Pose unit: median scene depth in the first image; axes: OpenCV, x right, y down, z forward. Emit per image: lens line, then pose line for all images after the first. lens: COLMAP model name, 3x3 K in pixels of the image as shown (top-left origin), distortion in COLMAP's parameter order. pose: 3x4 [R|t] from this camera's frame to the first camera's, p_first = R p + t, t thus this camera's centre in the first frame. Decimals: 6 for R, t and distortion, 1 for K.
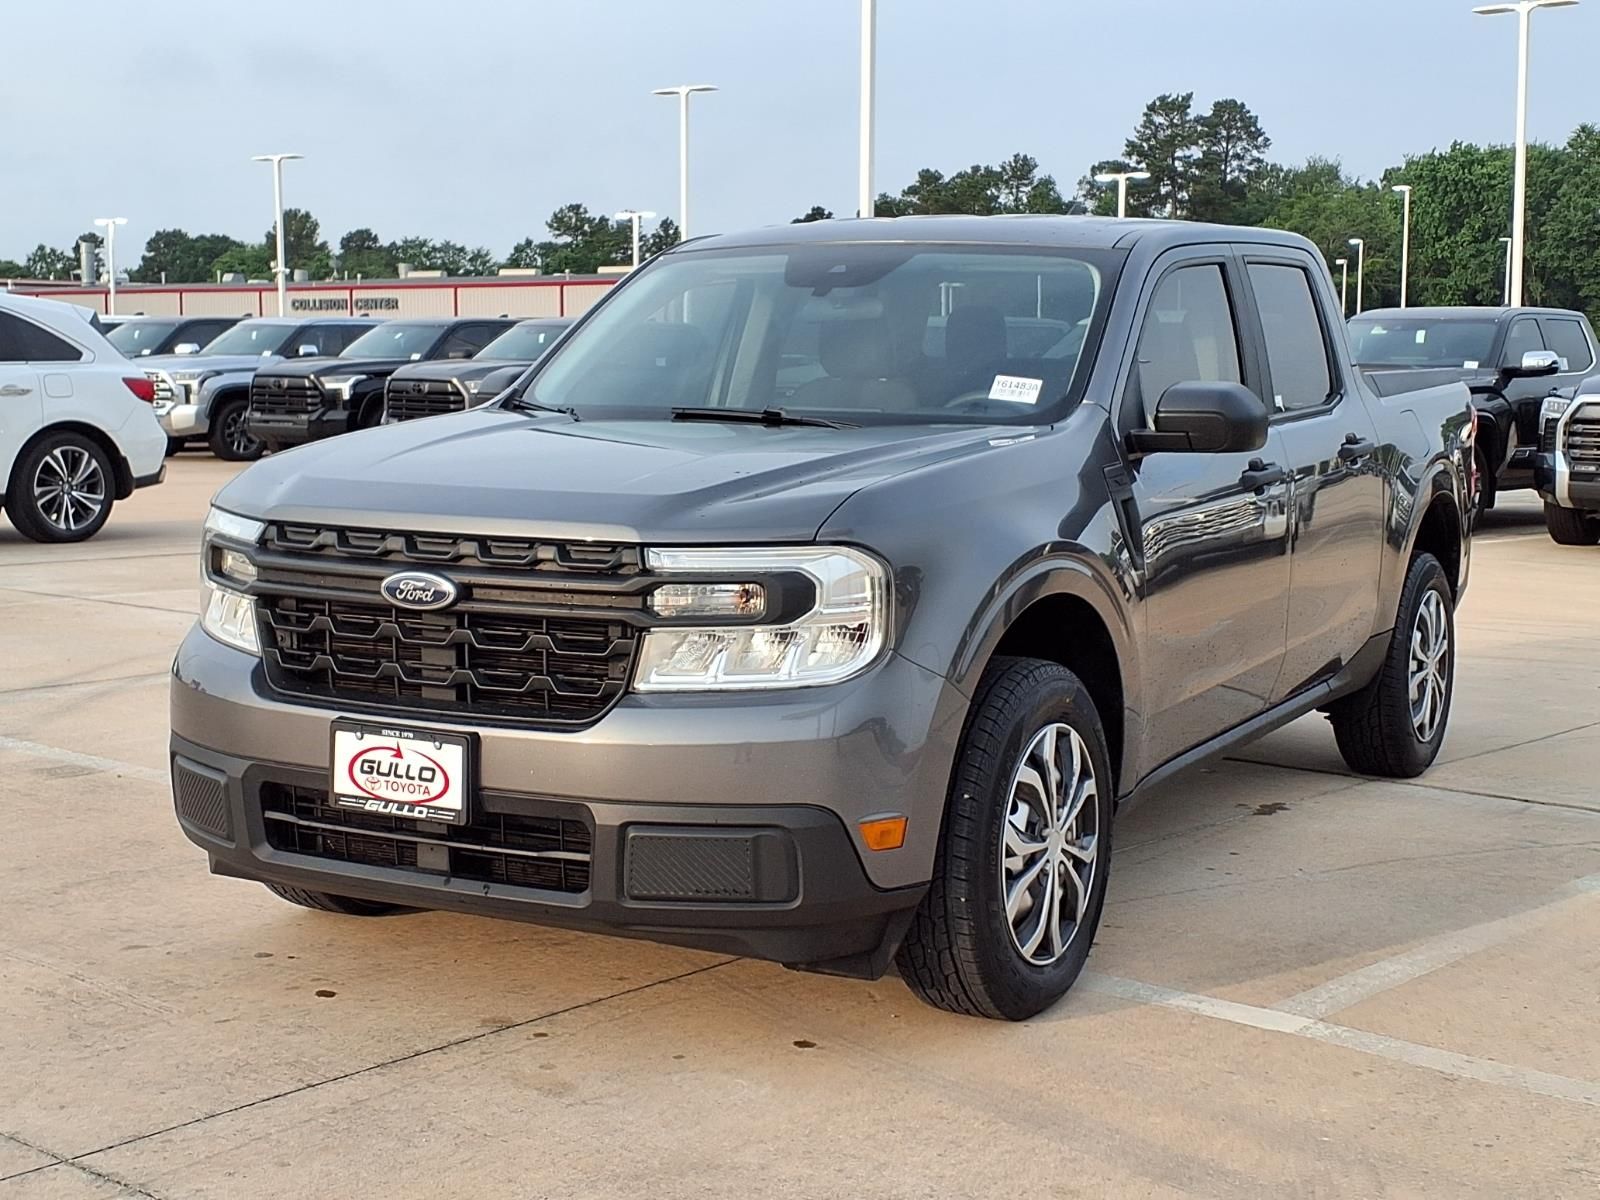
lens RADIAL K [[2253.3, 0, 755.6], [0, 2253.3, 603.0], [0, 0, 1]] dist [0.219870, -0.745988]
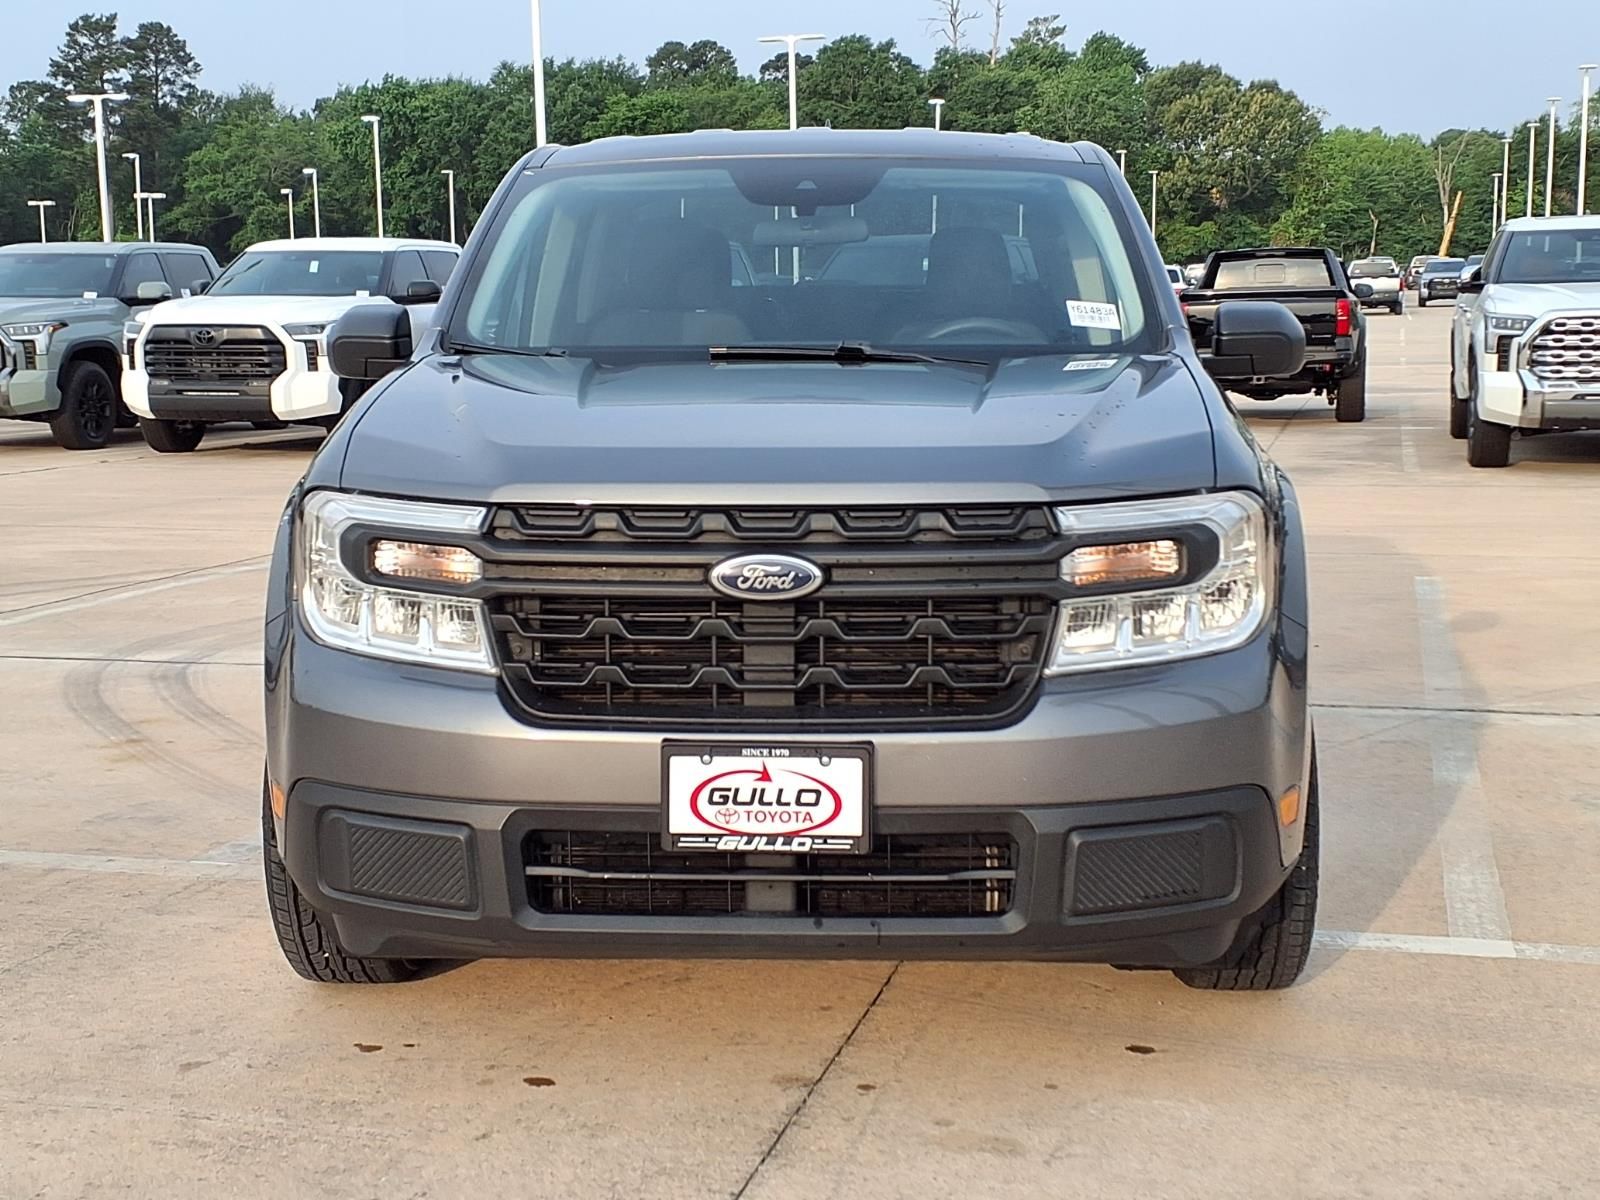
lens RADIAL K [[2253.3, 0, 755.6], [0, 2253.3, 603.0], [0, 0, 1]] dist [0.219870, -0.745988]
pose [[0.893877, -0.077165, 0.441621, -0.506469], [0.063781, 0.996944, 0.045099, -0.032555], [-0.443752, -0.012146, 0.896067, 0.264886]]
